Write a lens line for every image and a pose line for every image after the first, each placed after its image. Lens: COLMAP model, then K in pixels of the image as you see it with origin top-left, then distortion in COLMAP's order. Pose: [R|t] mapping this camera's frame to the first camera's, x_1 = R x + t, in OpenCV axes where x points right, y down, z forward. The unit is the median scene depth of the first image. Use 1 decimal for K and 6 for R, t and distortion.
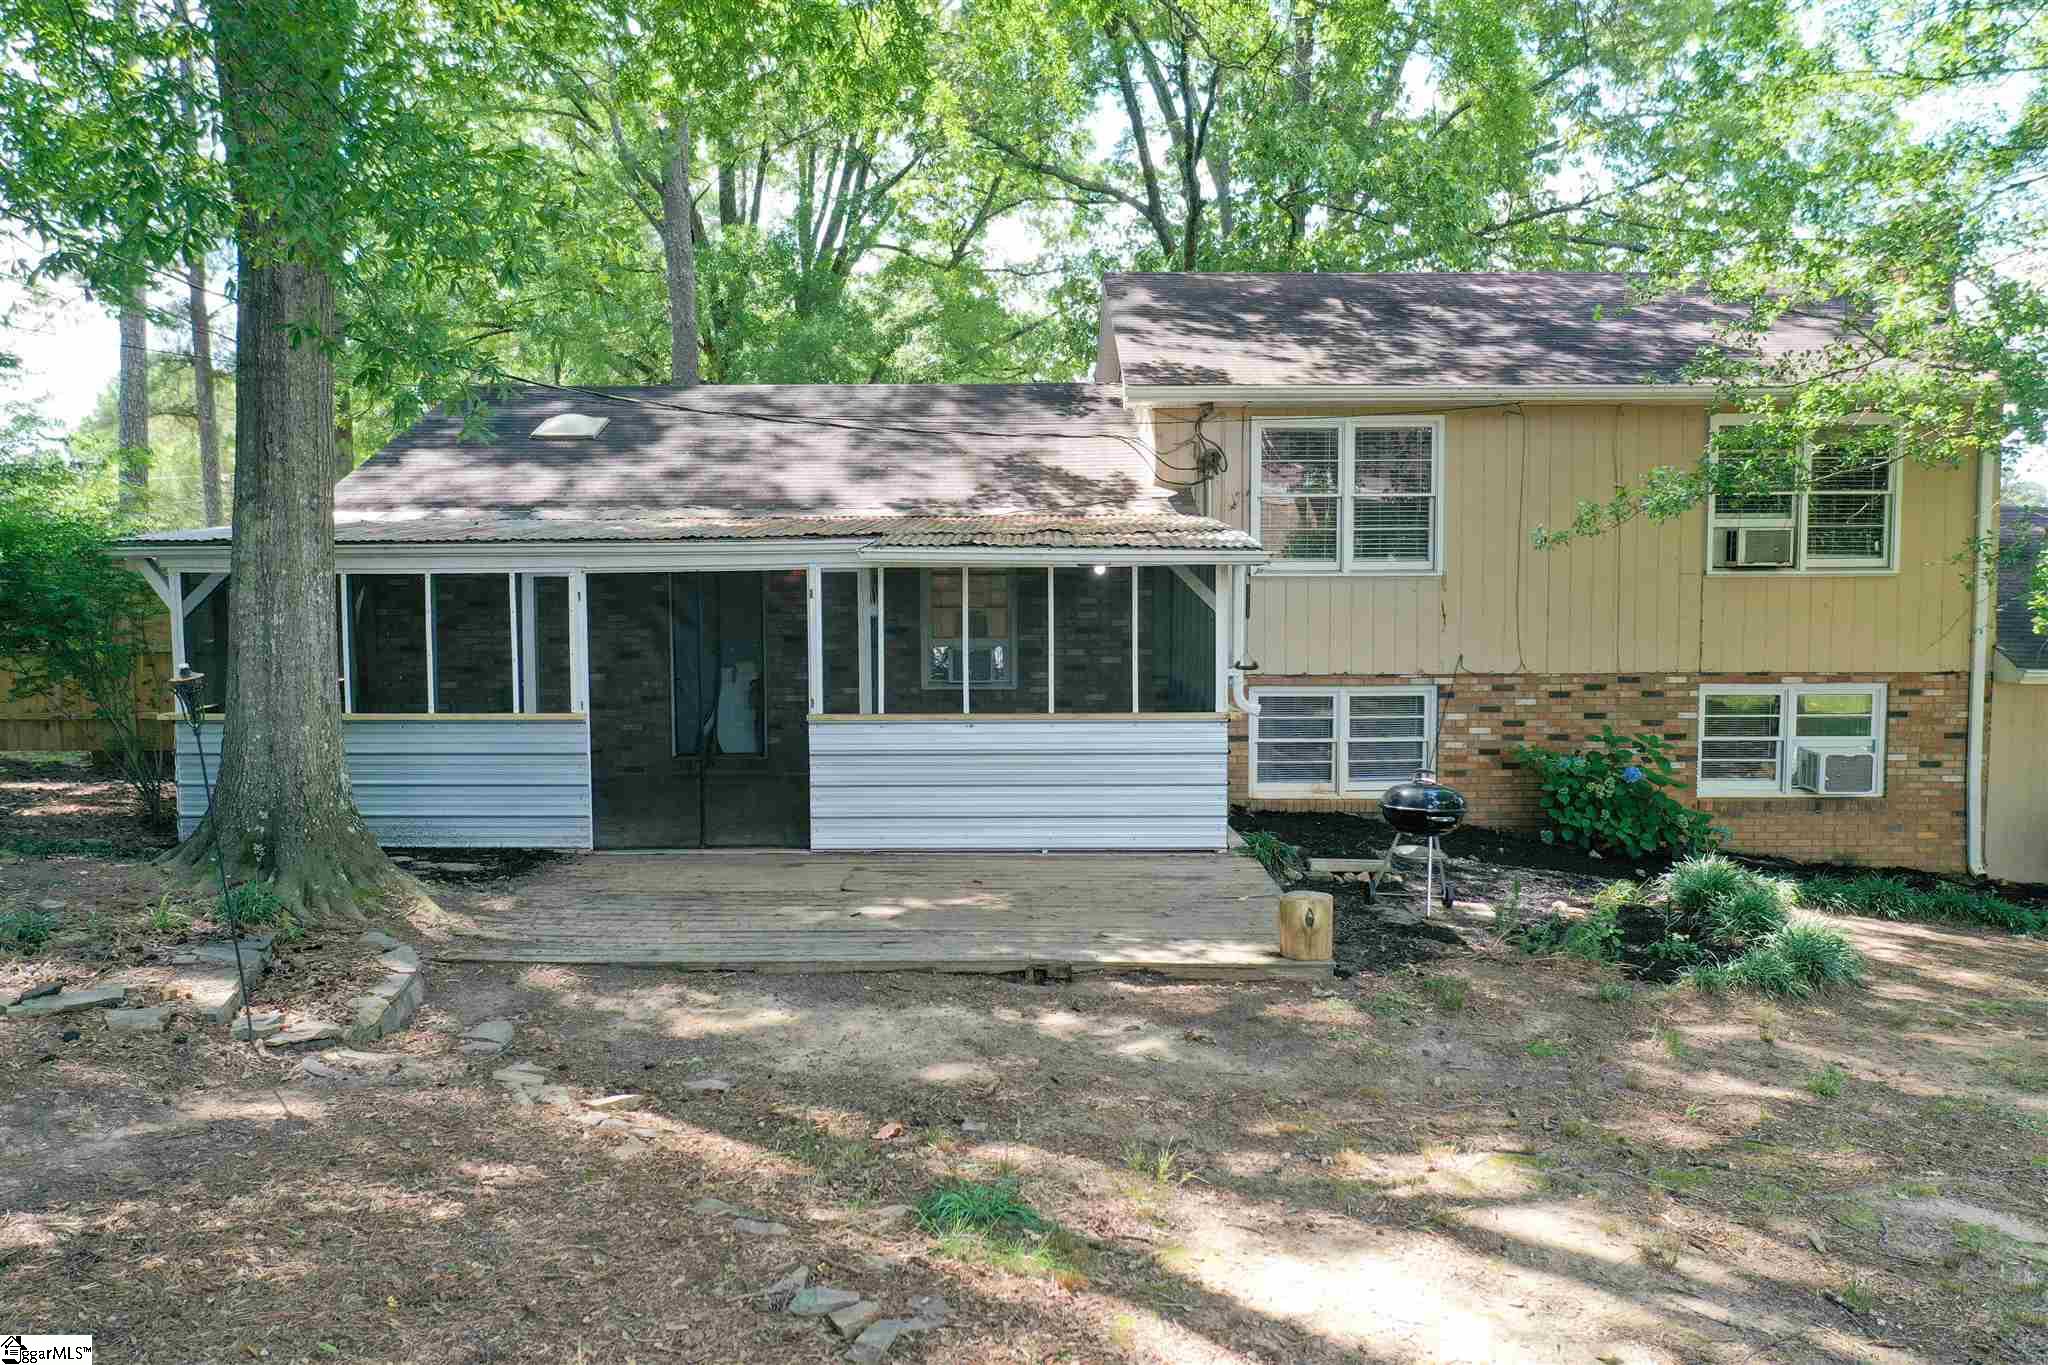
lens RADIAL K [[1628.8, 0, 1024.0], [0, 1628.8, 682.5], [0, 0, 1]] dist [-0.006886, -0.000626]
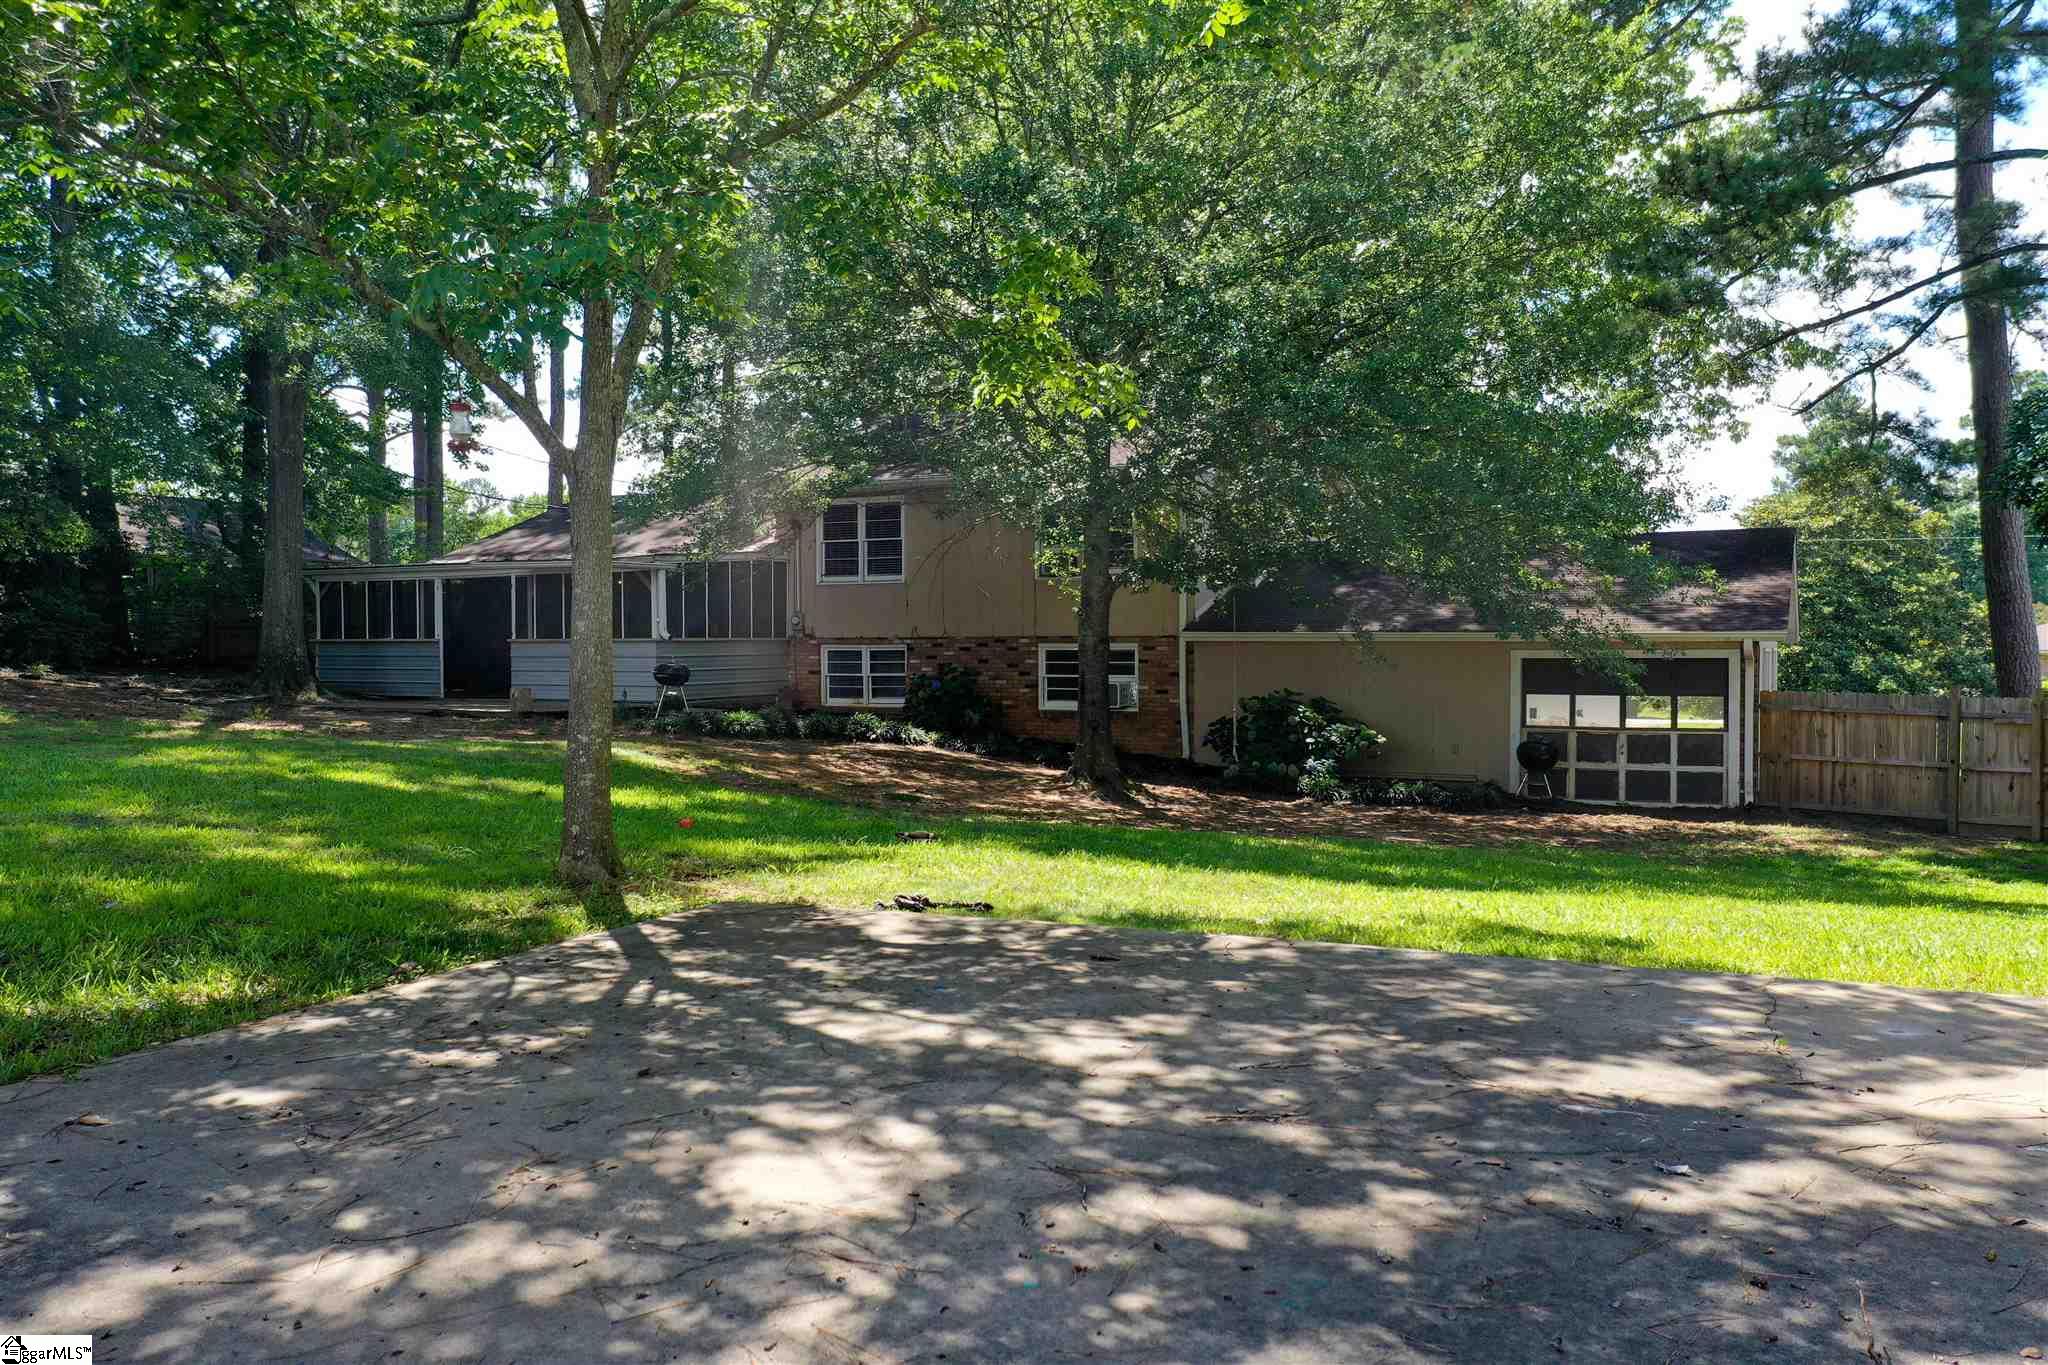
lens RADIAL K [[1628.8, 0, 1024.0], [0, 1628.8, 682.5], [0, 0, 1]] dist [-0.006886, -0.000626]
pose [[0.897878, 0.011925, -0.440083, 1.185150], [-0.035659, 0.998318, -0.045702, 0.124159], [0.438798, 0.056728, 0.896793, -0.563773]]
